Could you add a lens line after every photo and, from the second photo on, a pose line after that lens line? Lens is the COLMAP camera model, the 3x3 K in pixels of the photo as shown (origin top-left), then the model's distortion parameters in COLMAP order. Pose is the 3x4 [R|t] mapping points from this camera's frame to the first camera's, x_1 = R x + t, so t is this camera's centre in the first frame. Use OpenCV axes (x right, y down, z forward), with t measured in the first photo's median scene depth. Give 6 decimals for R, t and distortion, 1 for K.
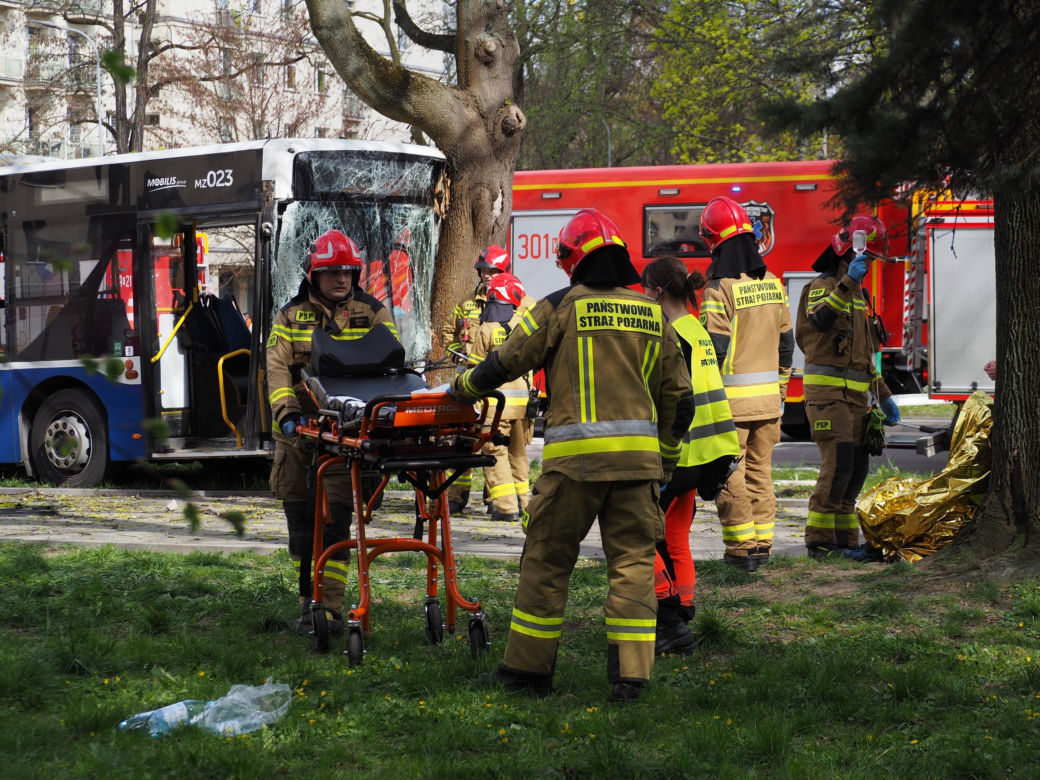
lens RADIAL K [[2899.1, 0, 520.0], [0, 2899.1, 390.0], [0, 0, 1]] dist [-0.120898, -1.531255]
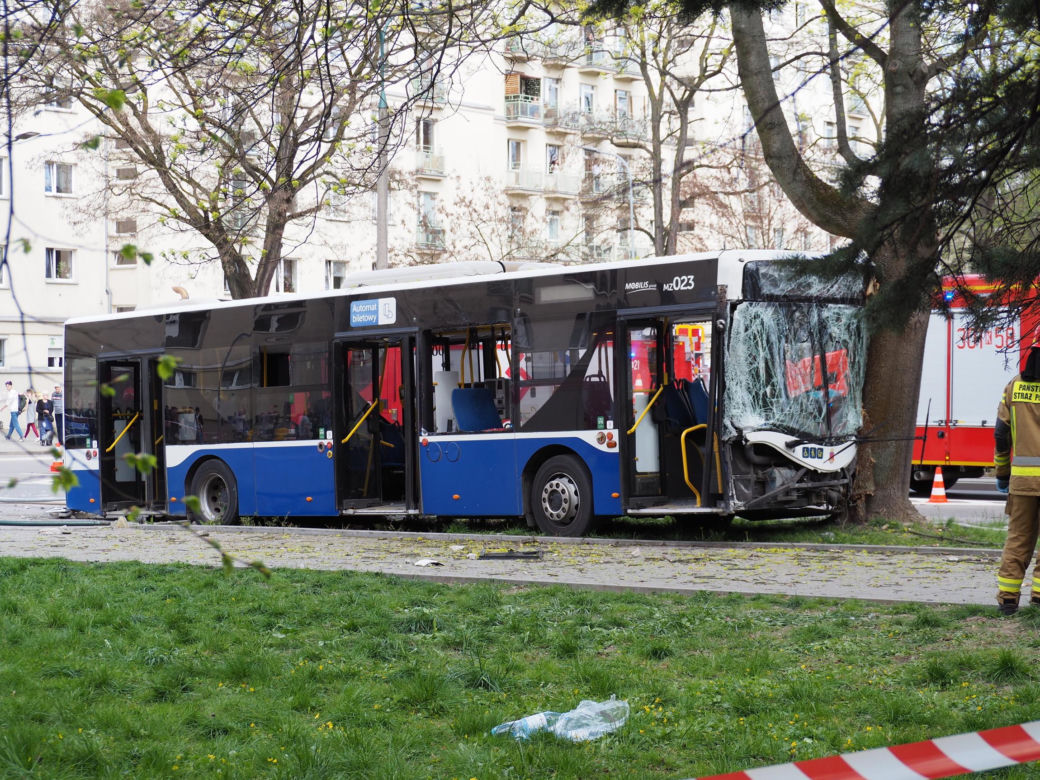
lens RADIAL K [[2453.8, 0, 520.0], [0, 2453.8, 390.0], [0, 0, 1]] dist [-0.158978, -0.418731]
pose [[0.979888, 0.006543, -0.199441, 0.032540], [-0.011725, 0.999623, -0.024812, -0.002039], [0.199203, 0.026652, 0.979596, -0.016463]]
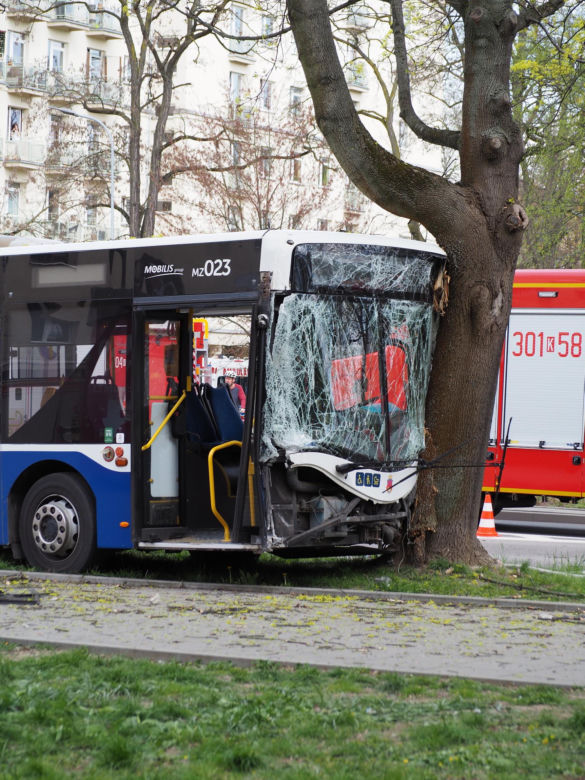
lens RADIAL K [[2704.9, 0, 292.5], [0, 2704.9, 390.0], [0, 0, 1]] dist [-0.145456, -0.642839]
pose [[0.996304, 0.036560, -0.077726, -0.004617], [-0.038734, 0.998894, -0.026658, -0.007395], [0.076666, 0.029570, 0.996618, 0.078184]]
